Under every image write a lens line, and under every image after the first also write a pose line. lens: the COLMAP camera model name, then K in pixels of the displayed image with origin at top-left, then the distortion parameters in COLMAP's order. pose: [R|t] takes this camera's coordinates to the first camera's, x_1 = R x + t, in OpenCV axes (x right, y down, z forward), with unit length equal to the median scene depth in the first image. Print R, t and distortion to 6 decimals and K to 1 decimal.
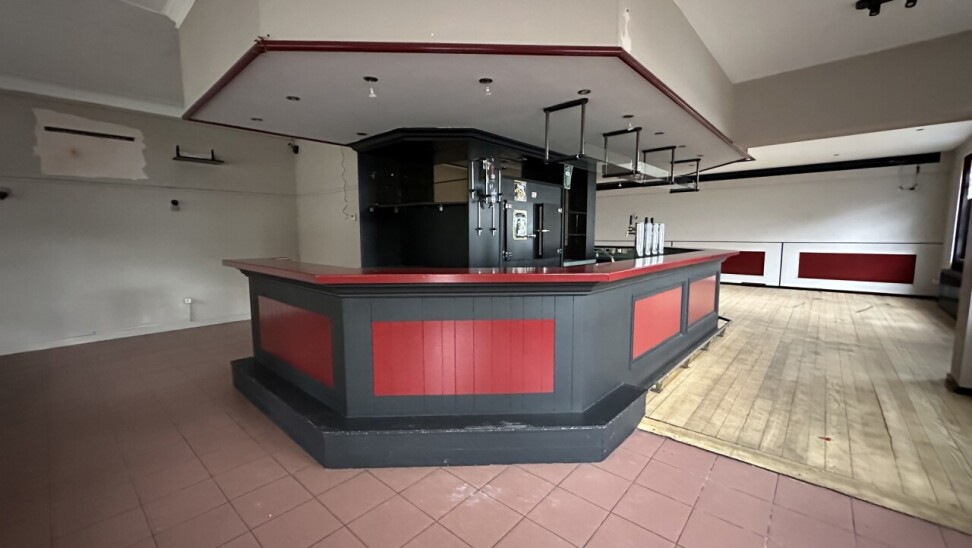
lens RADIAL K [[385.7, 0, 483.6], [0, 385.7, 274.1], [0, 0, 1]] dist [-0.004216, 0.000220]
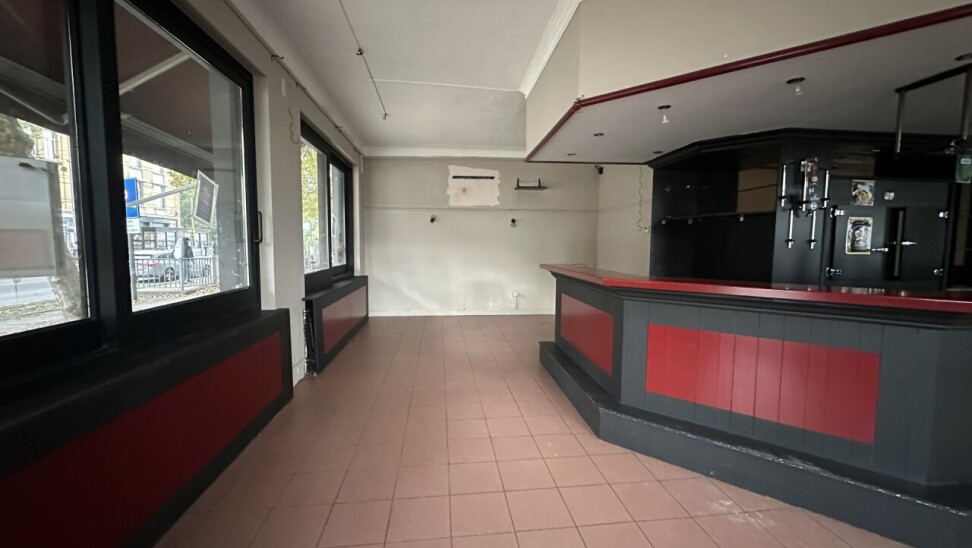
lens RADIAL K [[385.7, 0, 488.5], [0, 385.7, 273.9], [0, 0, 1]] dist [-0.004216, 0.000220]
pose [[0.747766, 0.058843, -0.661349, 0.059782], [-0.077503, 0.996992, 0.001076, 0.009053], [0.659423, 0.050452, 0.750077, -0.096620]]
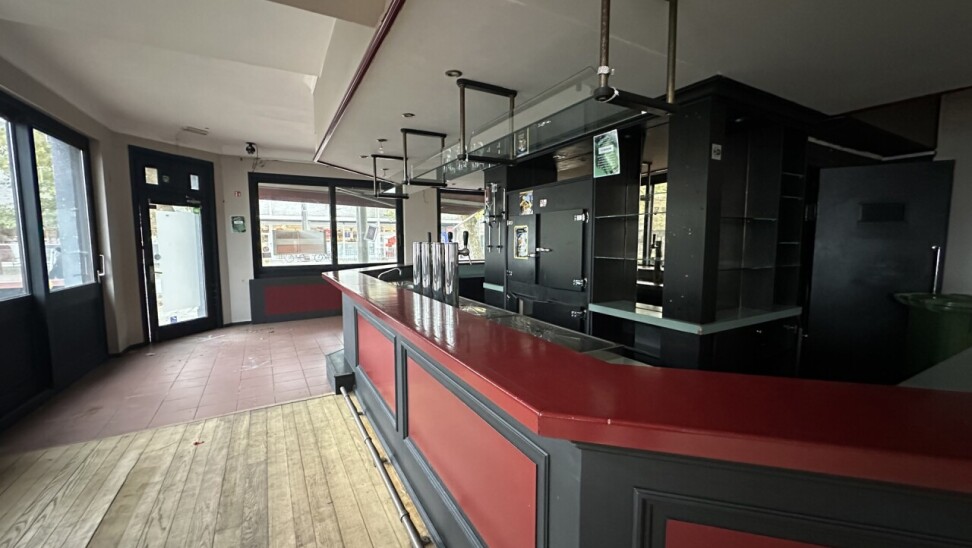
lens RADIAL K [[385.7, 0, 486.5], [0, 385.7, 273.1], [0, 0, 1]] dist [-0.004216, 0.000220]
pose [[-0.314742, 0.085415, -0.945326, 1.095193], [-0.095310, 0.988065, 0.121009, -0.180198], [0.944380, 0.128186, -0.302845, 1.378093]]
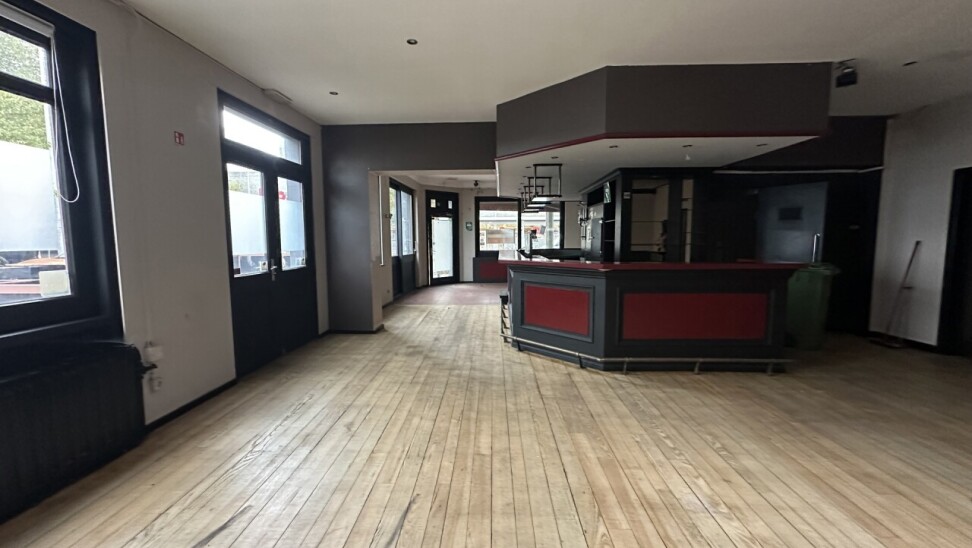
lens RADIAL K [[385.7, 0, 484.2], [0, 385.7, 273.0], [0, 0, 1]] dist [-0.004216, 0.000220]
pose [[-0.760253, 0.066649, -0.646200, 1.768430], [-0.059564, 0.983381, 0.171502, -0.254401], [0.646891, 0.168875, -0.743649, 2.278300]]
